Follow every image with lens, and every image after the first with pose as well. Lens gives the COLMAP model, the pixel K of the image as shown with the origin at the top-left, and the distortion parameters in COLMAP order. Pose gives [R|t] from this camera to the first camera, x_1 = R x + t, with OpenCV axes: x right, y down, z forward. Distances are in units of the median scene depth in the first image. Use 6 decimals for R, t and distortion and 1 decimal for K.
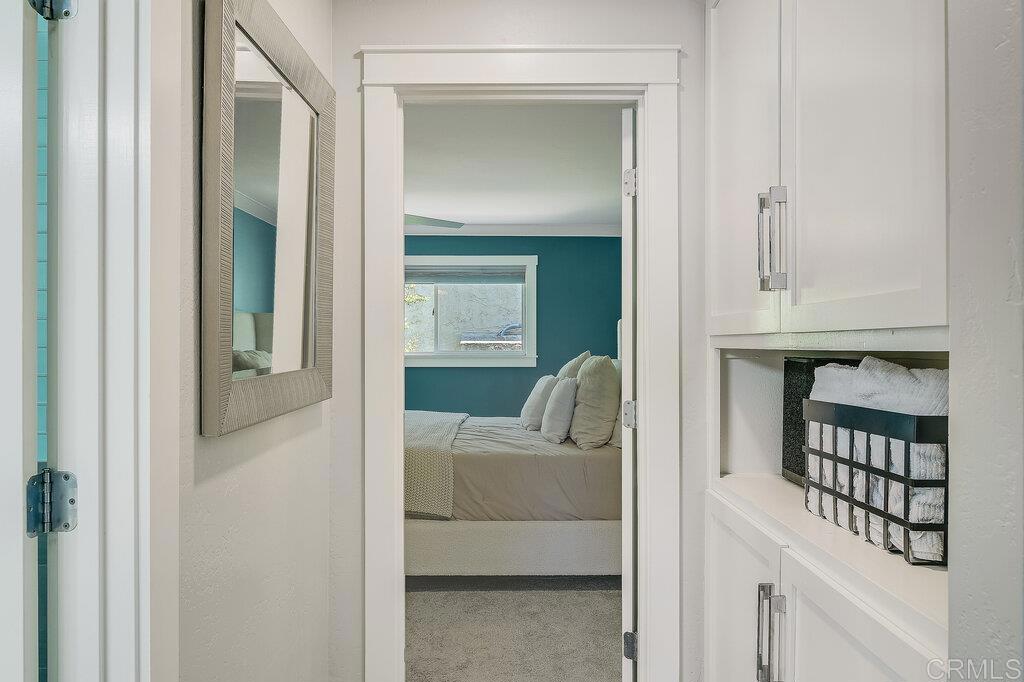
lens RADIAL K [[516.5, 0, 512.2], [0, 516.5, 342.5], [0, 0, 1]] dist [-0.004861, -0.000207]
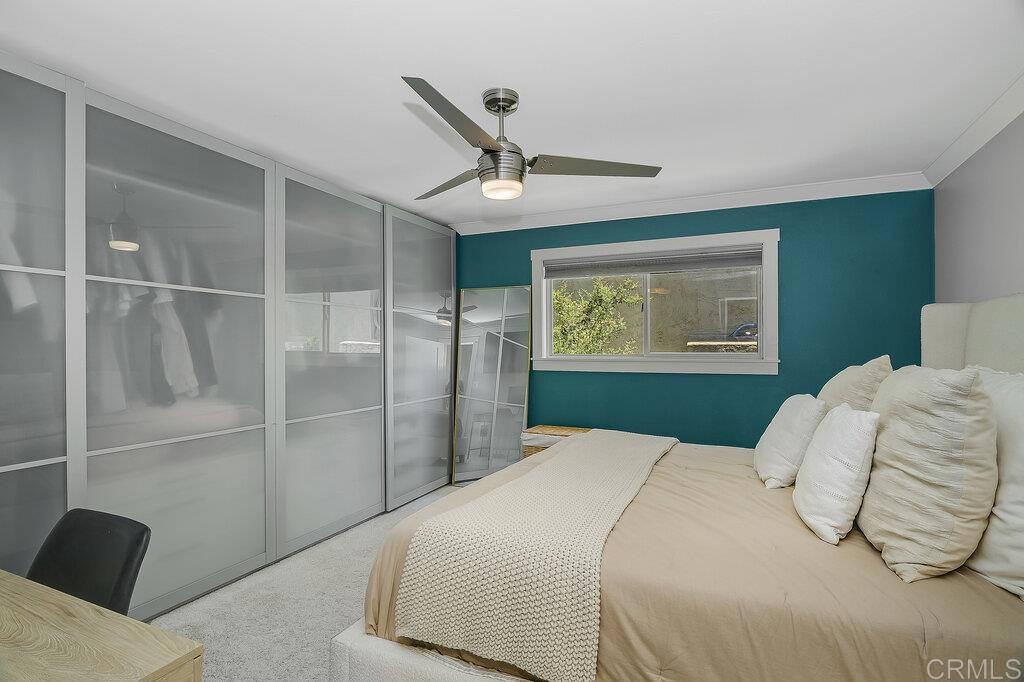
lens RADIAL K [[516.5, 0, 517.8], [0, 516.5, 340.9], [0, 0, 1]] dist [-0.004861, -0.000207]
pose [[0.913844, -0.006171, -0.406018, 0.004459], [0.003551, 0.999968, -0.007206, 0.001306], [0.406050, 0.005144, 0.913836, 0.149324]]
